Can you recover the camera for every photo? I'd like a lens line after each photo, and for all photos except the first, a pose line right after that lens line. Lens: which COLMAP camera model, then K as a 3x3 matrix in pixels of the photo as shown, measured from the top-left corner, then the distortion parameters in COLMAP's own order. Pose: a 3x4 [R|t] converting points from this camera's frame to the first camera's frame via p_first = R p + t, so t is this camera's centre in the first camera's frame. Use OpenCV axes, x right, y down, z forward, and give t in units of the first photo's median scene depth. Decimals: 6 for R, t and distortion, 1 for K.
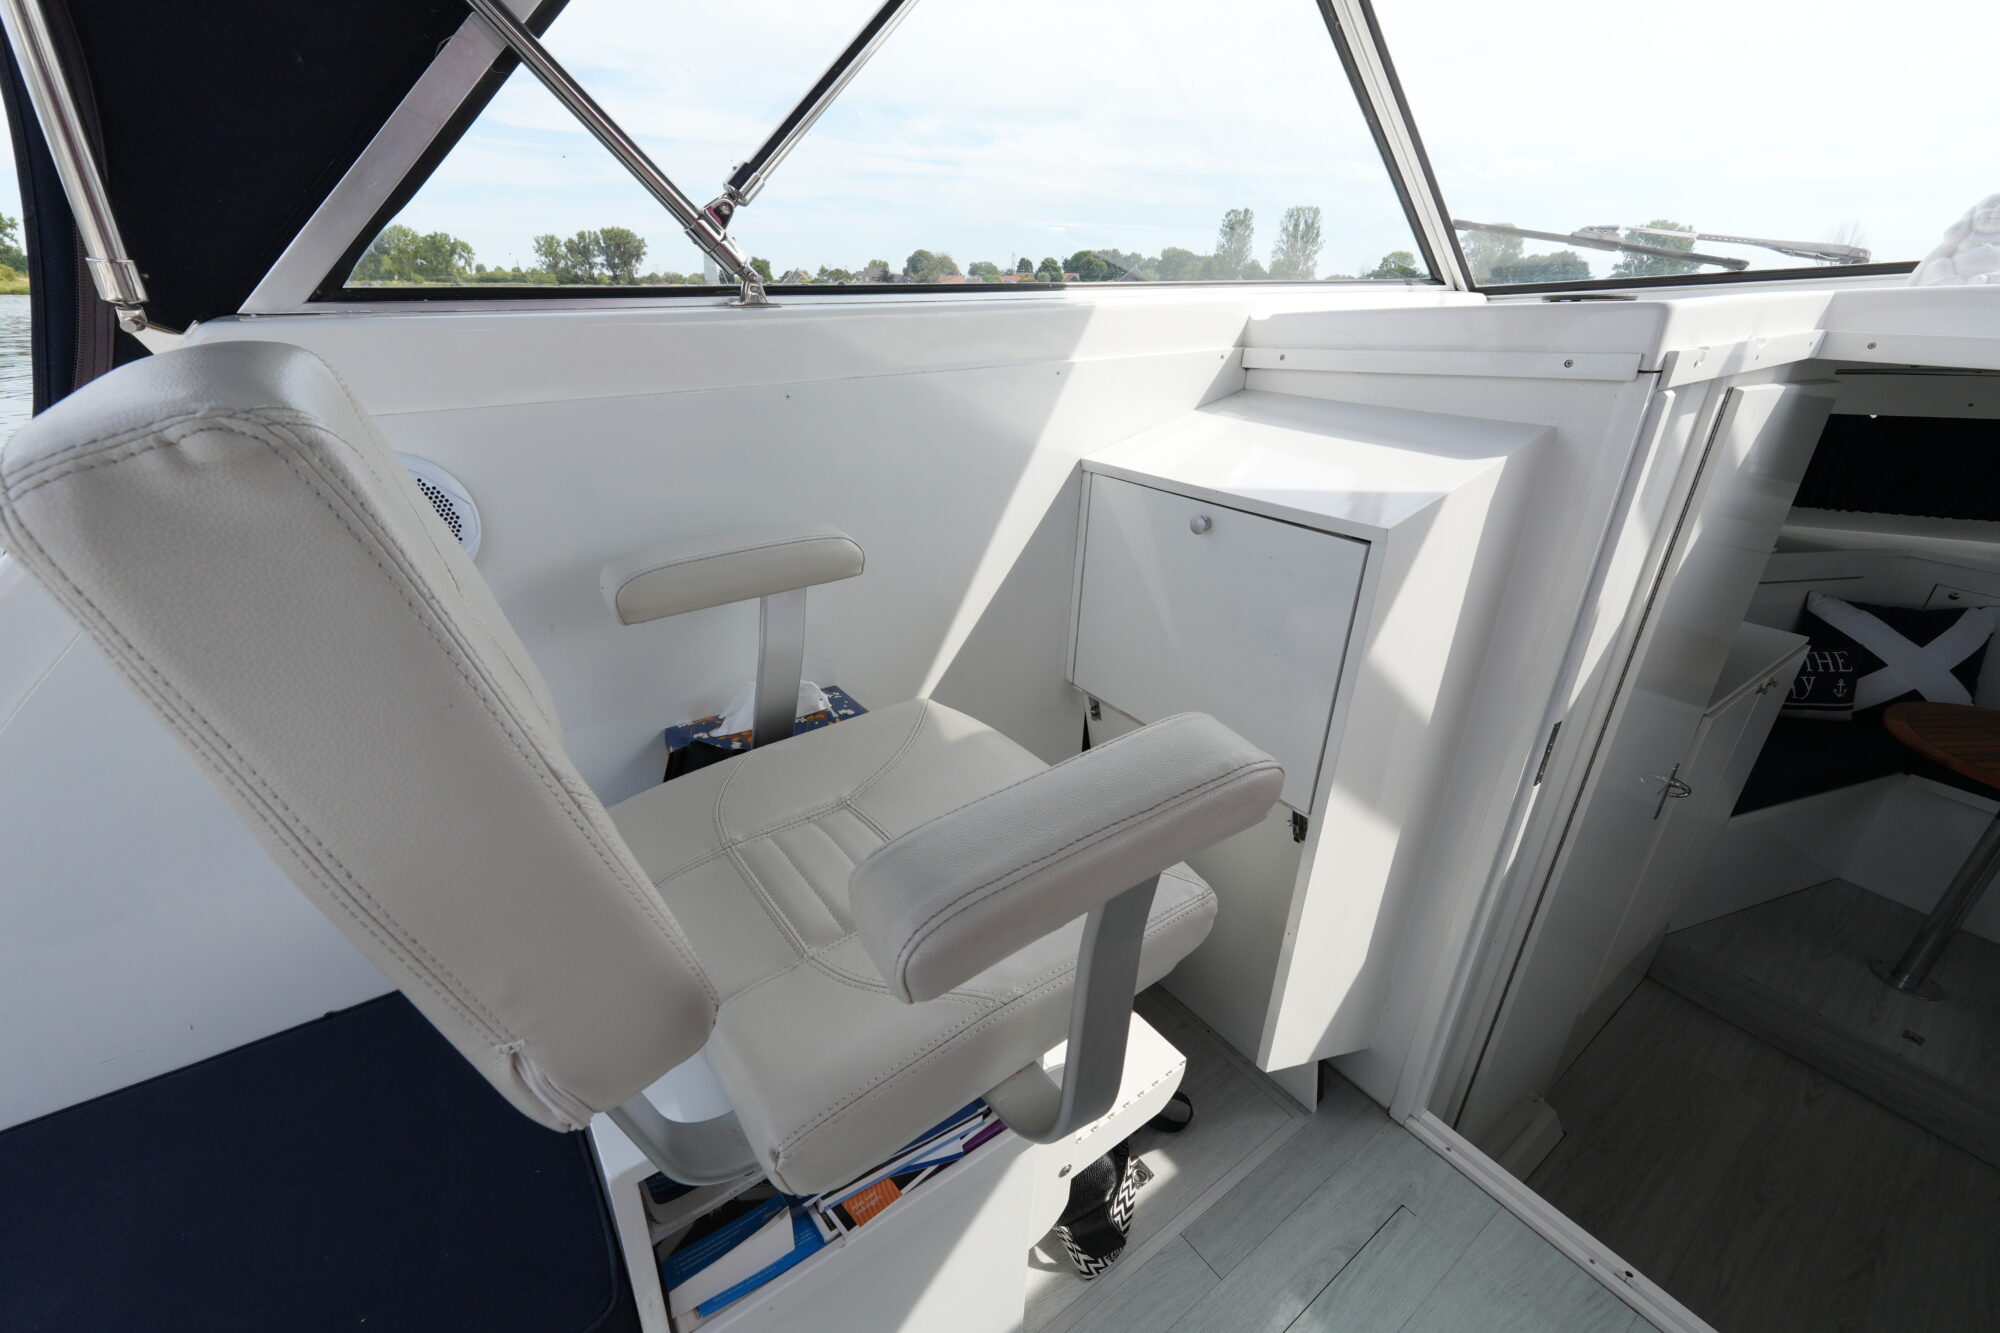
lens RADIAL K [[835.5, 0, 998.8], [0, 835.5, 662.4], [0, 0, 1]] dist [-0.001923, 0.000346]
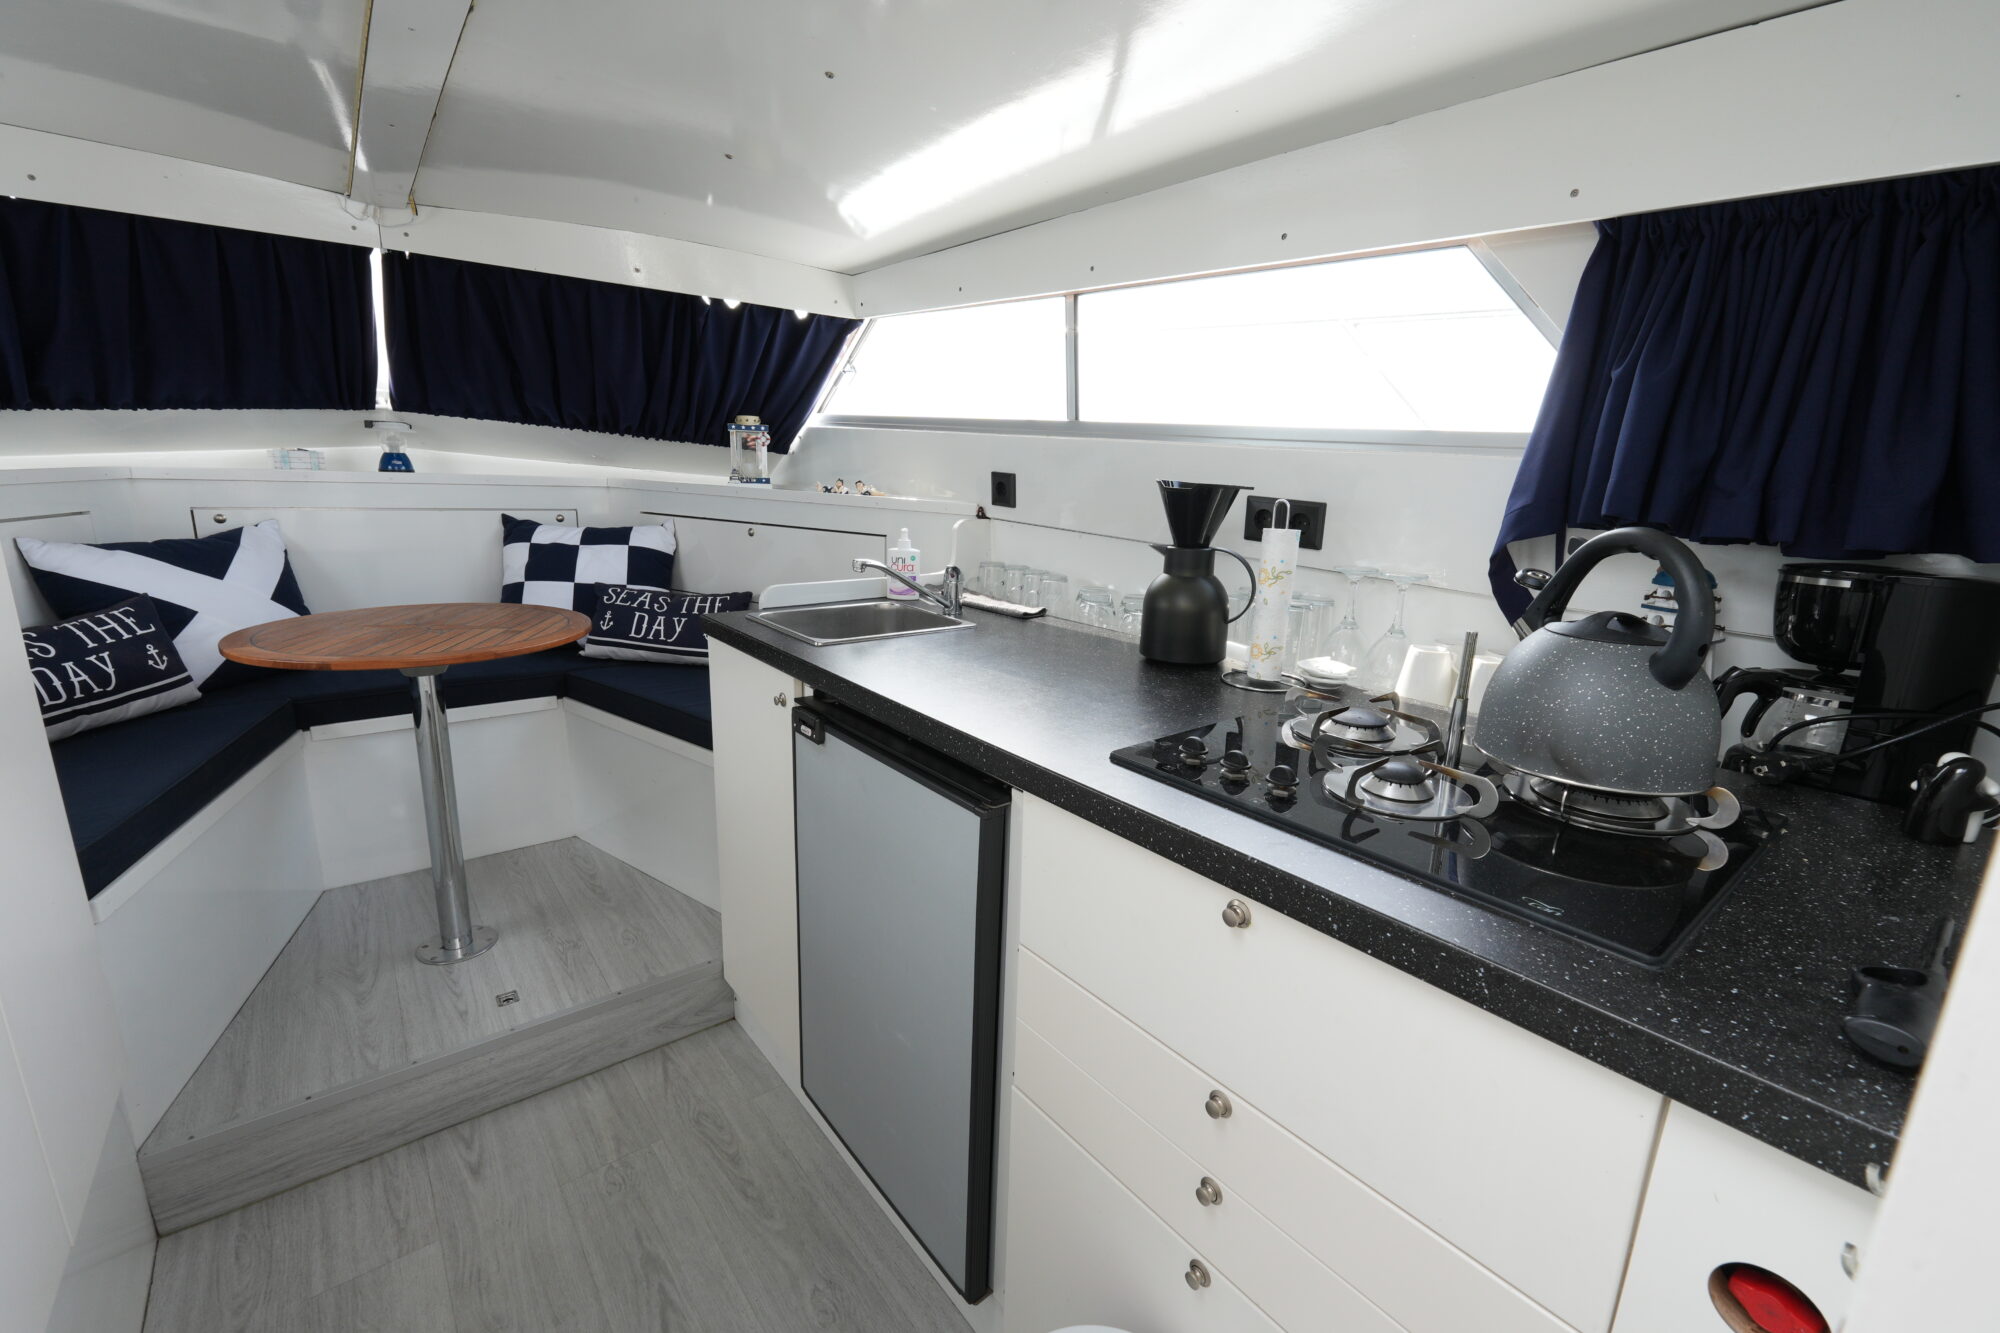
lens RADIAL K [[835.5, 0, 998.8], [0, 835.5, 662.4], [0, 0, 1]] dist [-0.001923, 0.000346]
pose [[-0.035841, -0.272464, 0.961498, 0.354431], [0.379459, 0.886351, 0.265314, 0.118494], [-0.924514, 0.374359, 0.071622, 0.342618]]
